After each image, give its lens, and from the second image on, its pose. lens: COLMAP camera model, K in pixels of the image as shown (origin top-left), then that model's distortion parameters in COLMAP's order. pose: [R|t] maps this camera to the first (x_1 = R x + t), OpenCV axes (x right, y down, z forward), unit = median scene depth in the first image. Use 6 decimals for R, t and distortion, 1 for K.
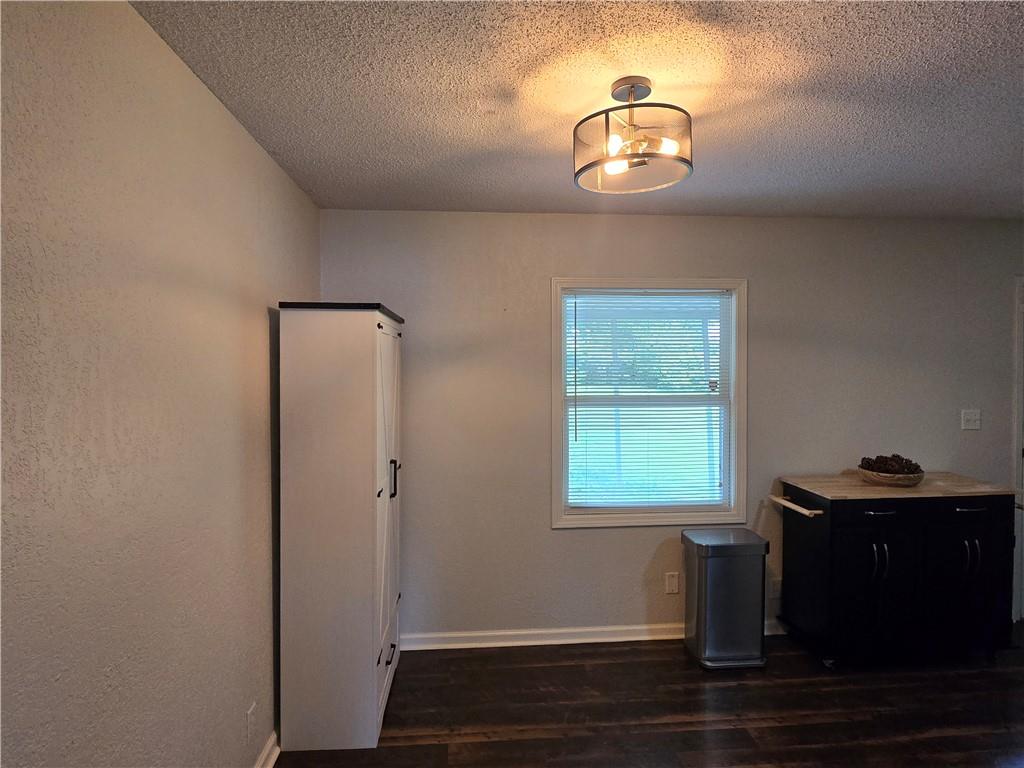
lens RADIAL K [[599.3, 0, 515.2], [0, 599.3, 380.9], [0, 0, 1]] dist [0.035253, -0.000258]
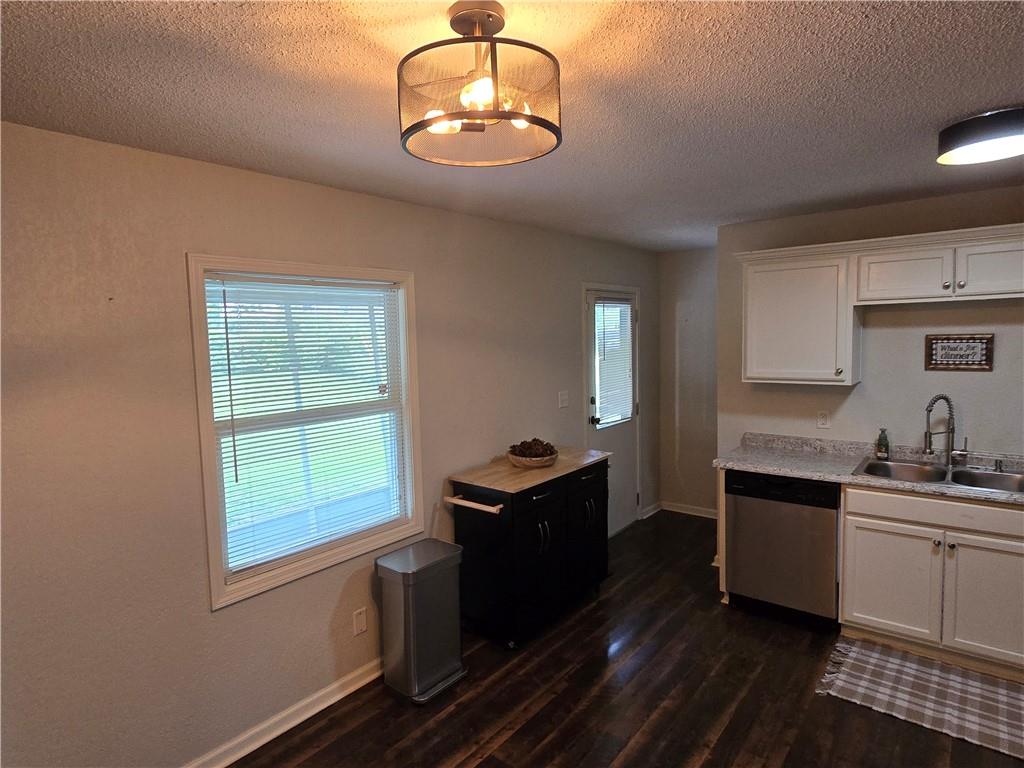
lens RADIAL K [[599.3, 0, 515.2], [0, 599.3, 380.9], [0, 0, 1]] dist [0.035253, -0.000258]
pose [[0.691683, -0.073241, 0.718478, -0.186943], [0.034107, 0.997047, 0.068803, -0.062292], [-0.721395, -0.023085, 0.692139, 0.251465]]
